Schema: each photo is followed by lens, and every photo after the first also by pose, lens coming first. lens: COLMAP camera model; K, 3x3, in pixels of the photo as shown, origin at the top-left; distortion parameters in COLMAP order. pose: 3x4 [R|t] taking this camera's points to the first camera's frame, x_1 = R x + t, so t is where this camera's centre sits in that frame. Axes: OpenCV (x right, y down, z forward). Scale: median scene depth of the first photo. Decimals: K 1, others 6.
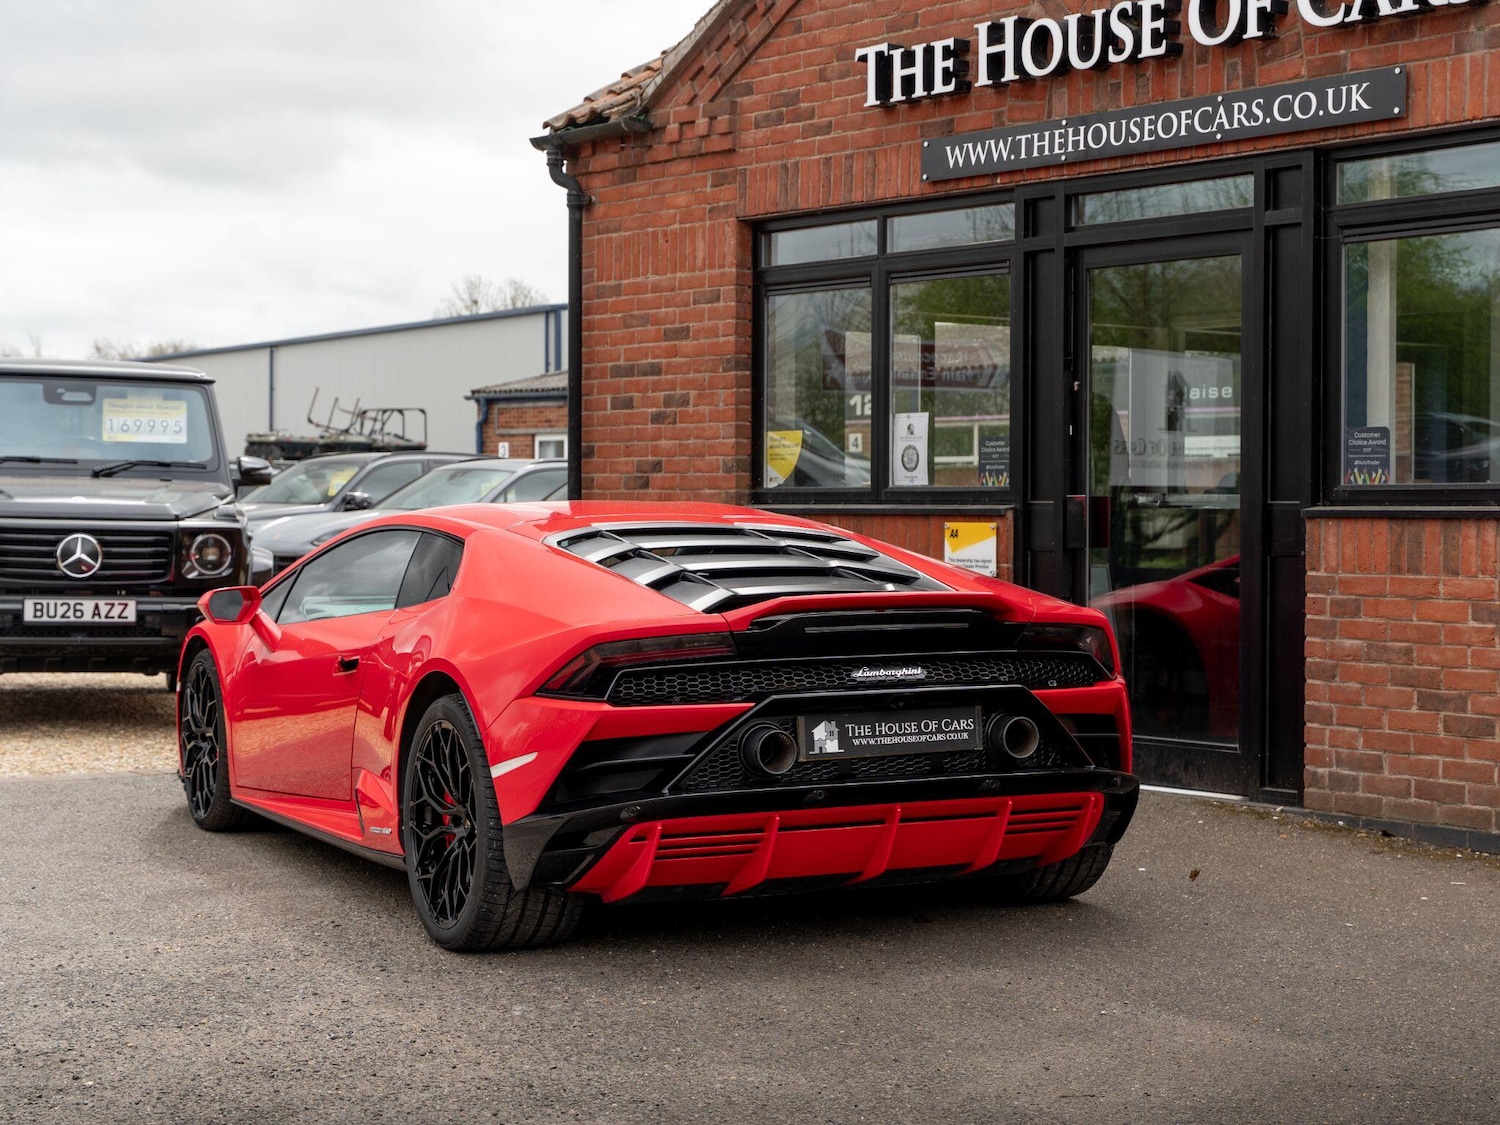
lens RADIAL K [[2662.5, 0, 829.1], [0, 2662.5, 555.2], [0, 0, 1]] dist [0.012508, 0.000000]
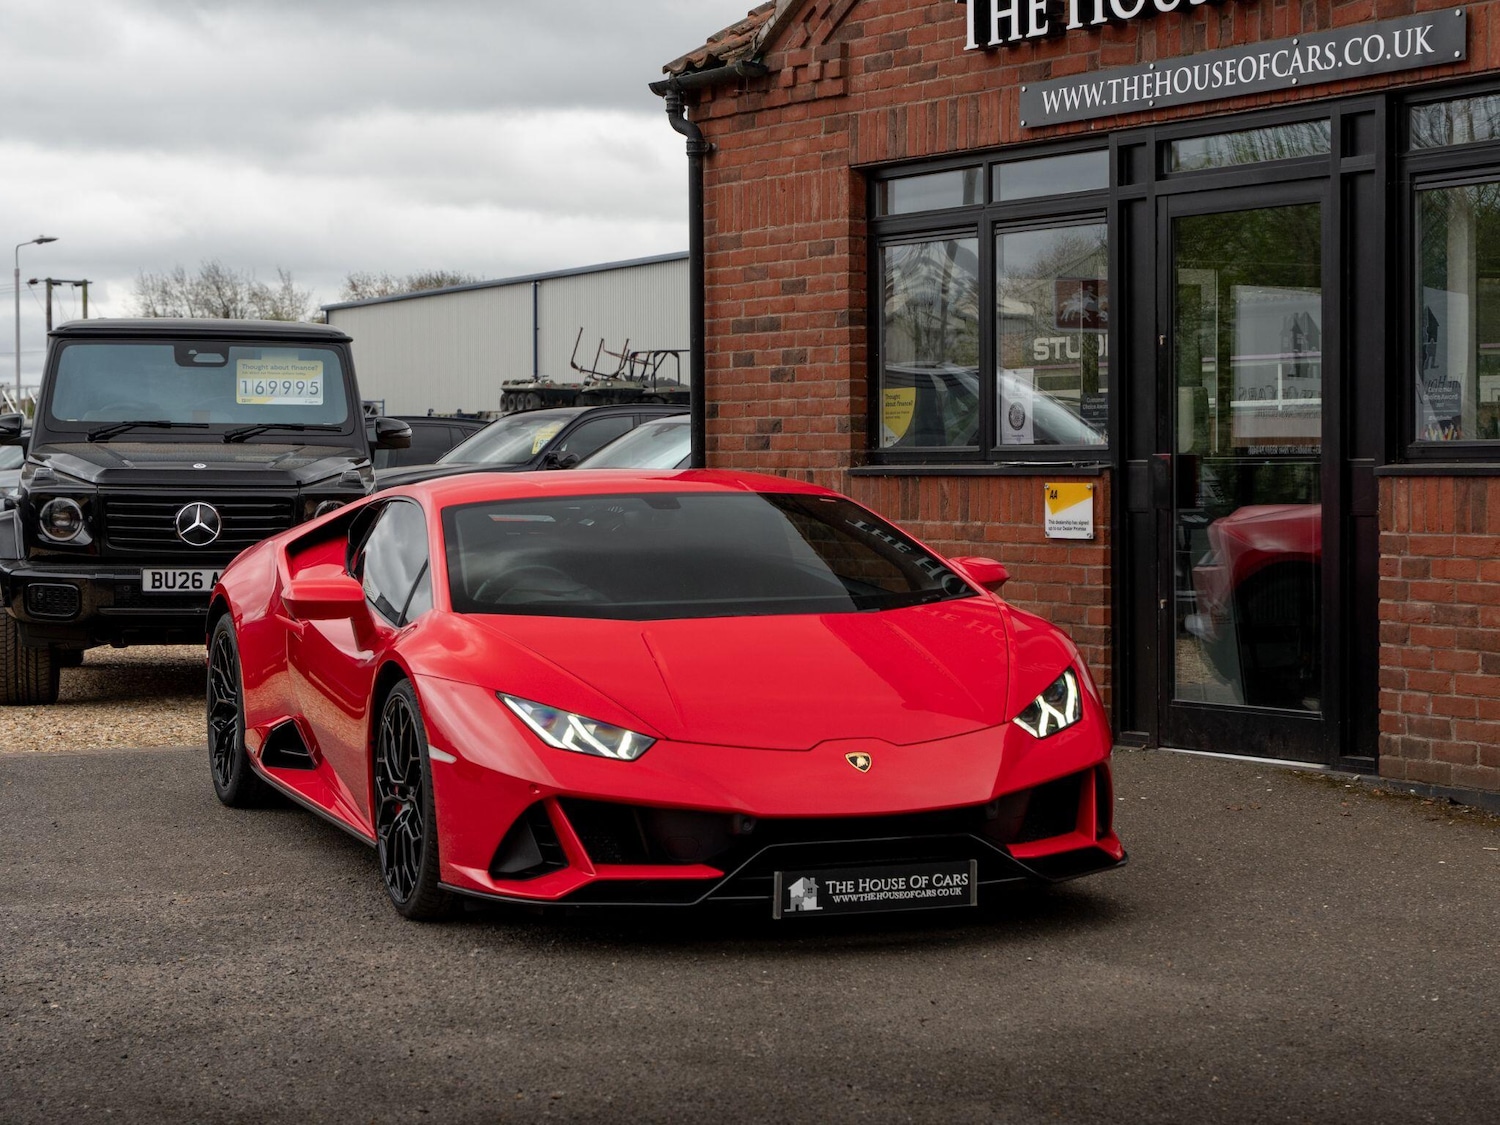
lens RADIAL K [[3108.0, 0, 868.0], [0, 3108.0, 567.7], [0, 0, 1]] dist [0.022796, 0.000000]
pose [[0.994231, -0.006575, -0.107063, 0.099569], [0.008455, 0.999818, 0.017115, -0.001482], [0.106931, -0.017921, 0.994105, -0.123299]]
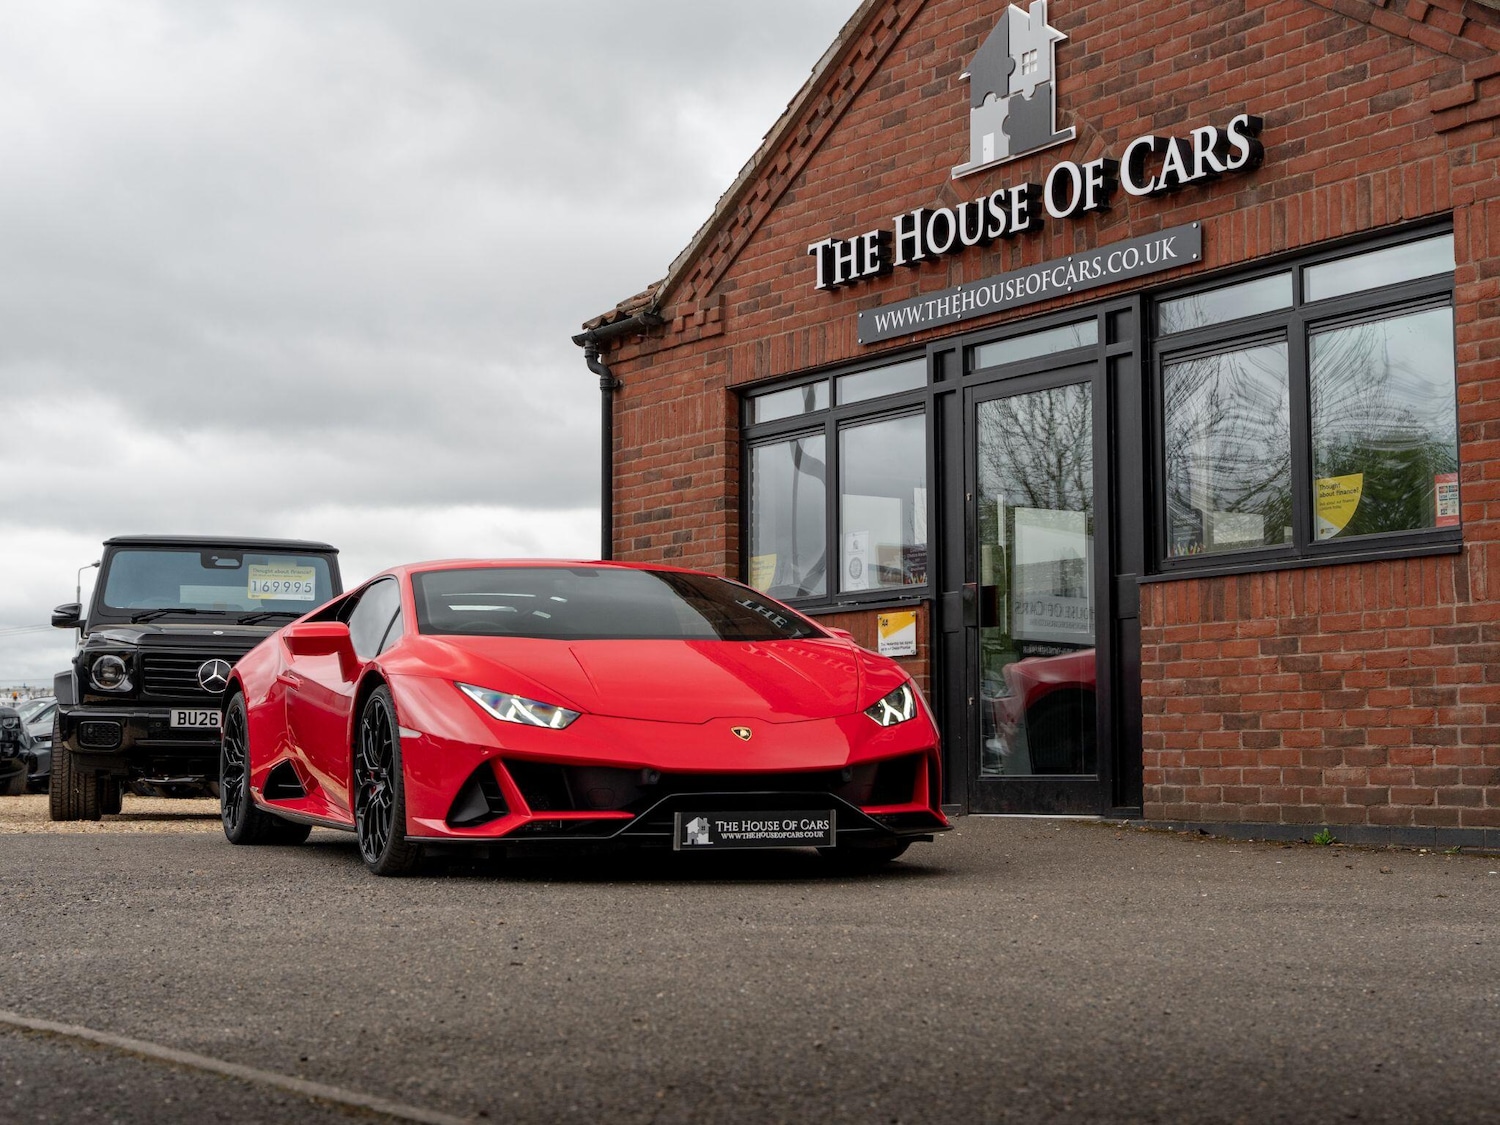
lens RADIAL K [[2372.4, 0, 767.6], [0, 2372.4, 572.1], [0, 0, 1]] dist [0.006477, 0.000000]
pose [[0.996013, -0.014991, -0.087944, 0.089308], [0.006062, 0.994875, -0.100930, 0.078758], [0.089006, 0.099994, 0.990999, -0.099679]]
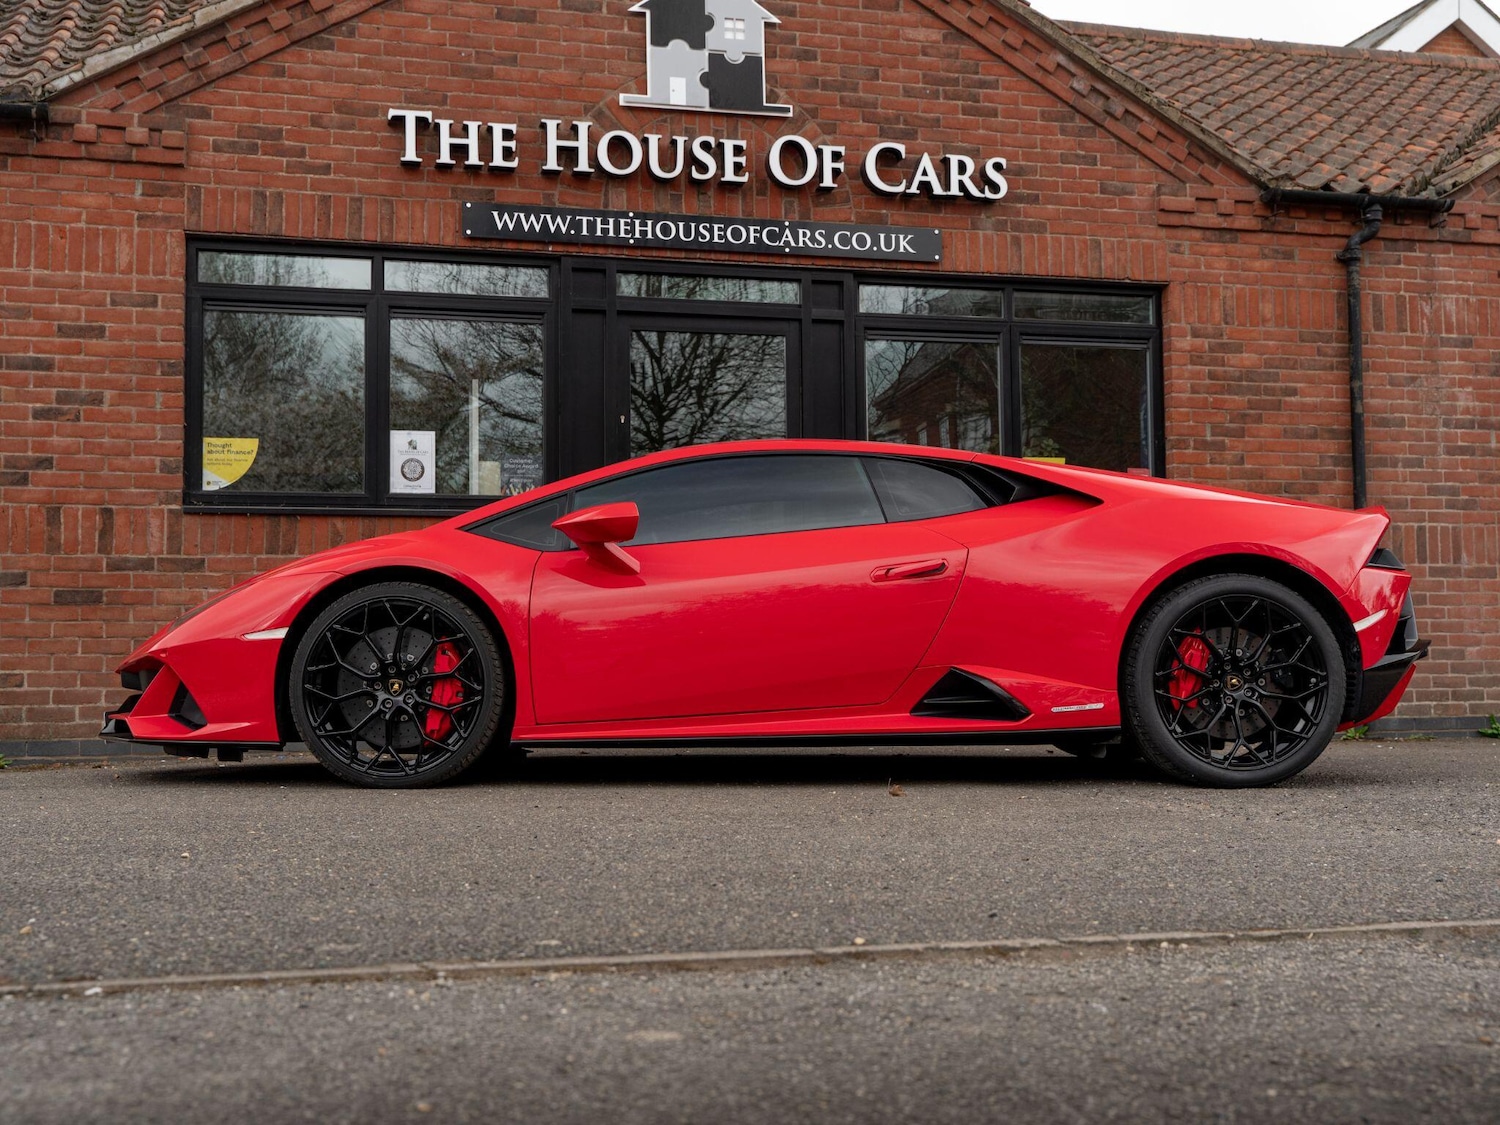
lens RADIAL K [[1771.6, 0, 707.7], [0, 1771.6, 574.6], [0, 0, 1]] dist [0.013190, 0.000000]
pose [[0.426517, 0.046671, 0.903275, -0.625161], [0.025608, 0.997644, -0.063638, 0.063134], [-0.904117, 0.050274, 0.424317, 0.577394]]
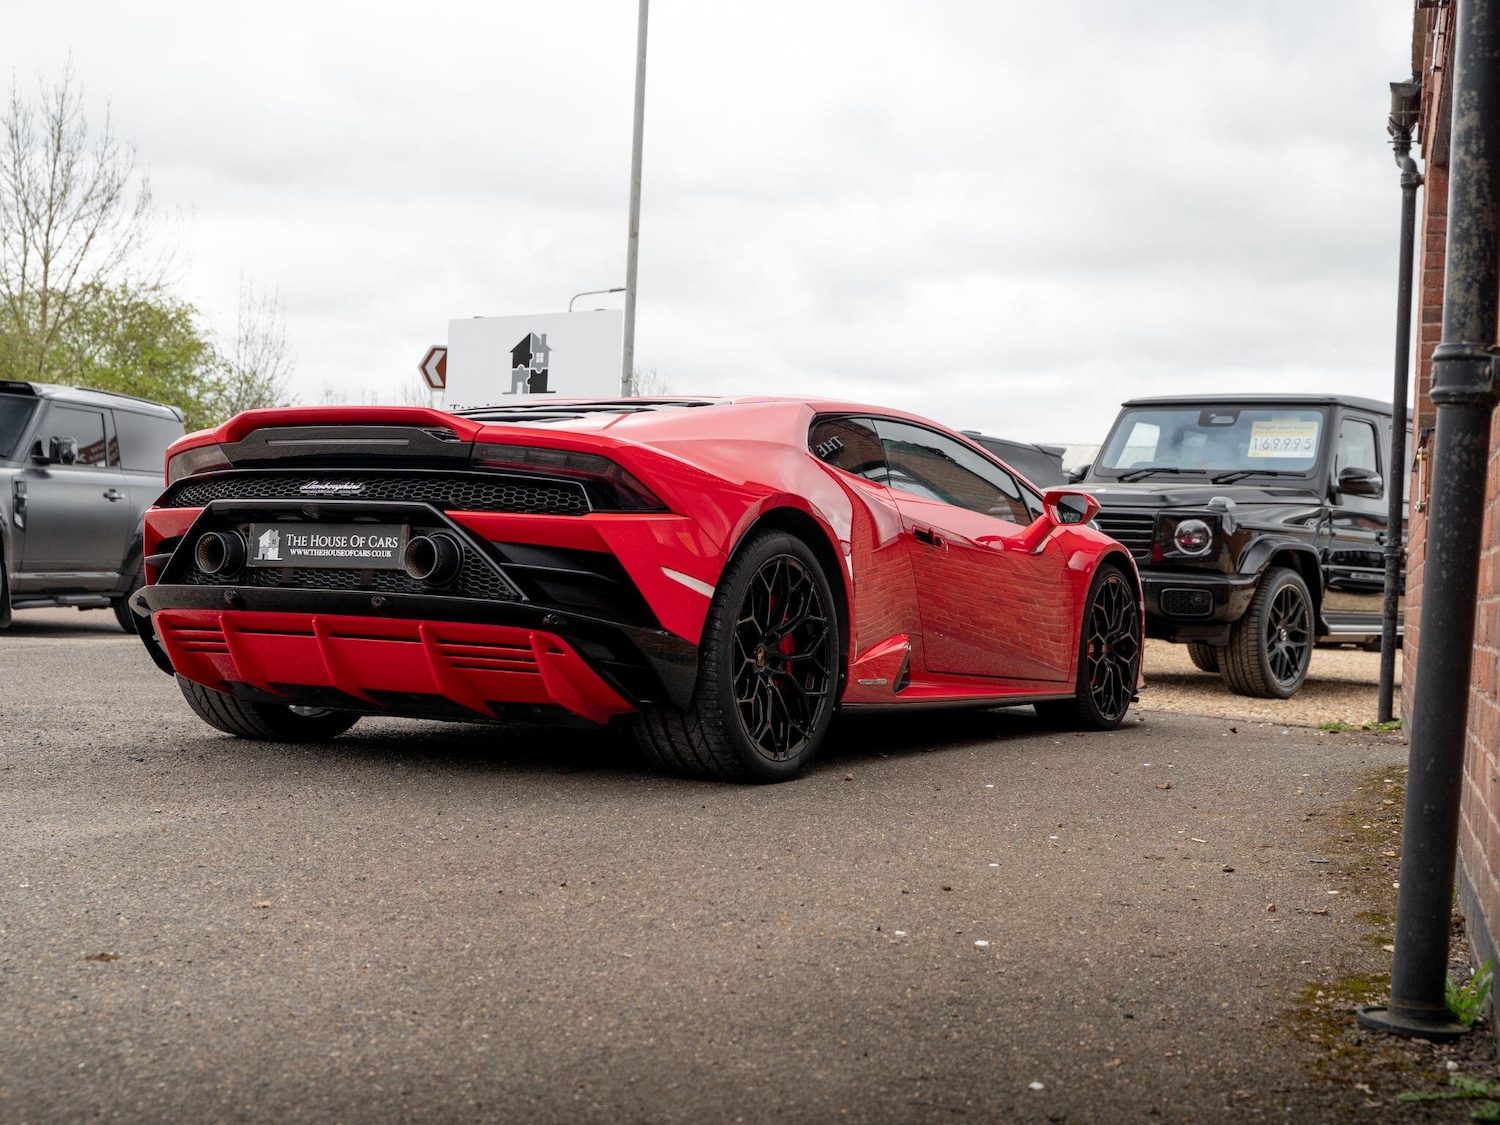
lens RADIAL K [[1967.2, 0, 754.5], [0, 1967.2, 554.9], [0, 0, 1]] dist [0.009264, 0.000000]
pose [[0.549460, 0.007763, -0.835484, 0.465610], [-0.056739, 0.997995, -0.028041, 0.051844], [0.833591, 0.062812, 0.548799, 0.459277]]
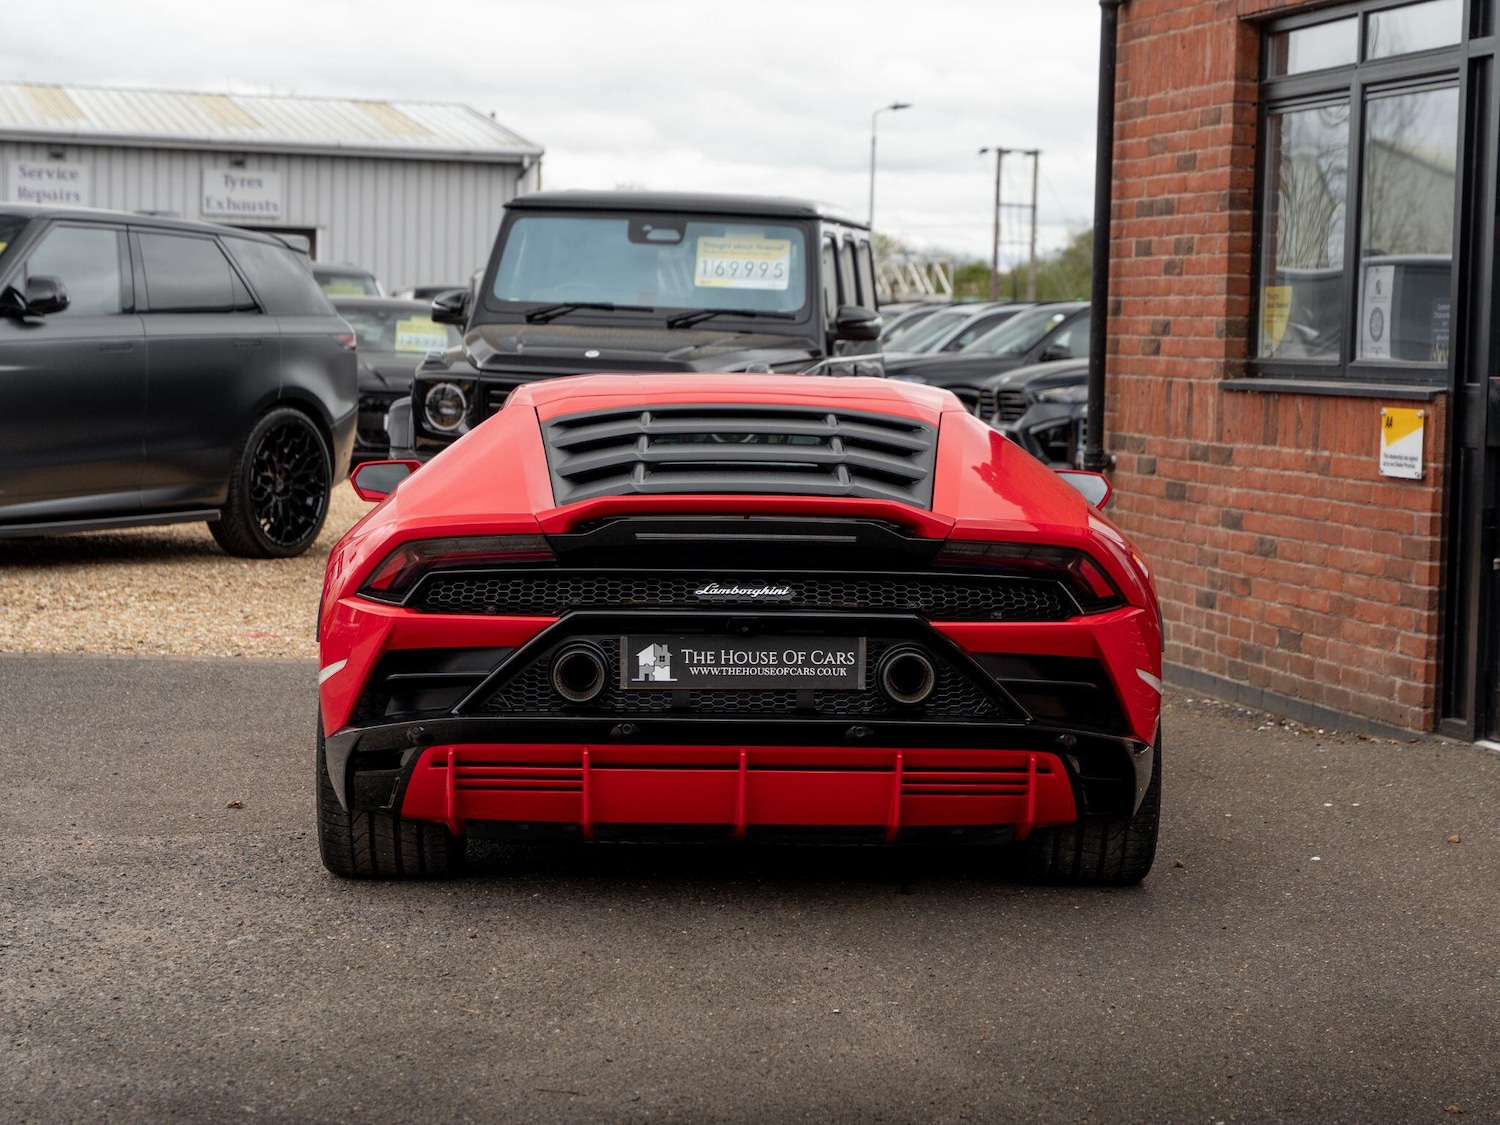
lens RADIAL K [[3309.7, 0, 771.8], [0, 3309.7, 601.7], [0, 0, 1]] dist [0.079418, 0.000000]
pose [[0.901005, 0.052223, -0.430655, 0.304367], [-0.027759, 0.997634, 0.062900, -0.011716], [0.432920, -0.044719, 0.900322, 0.039582]]
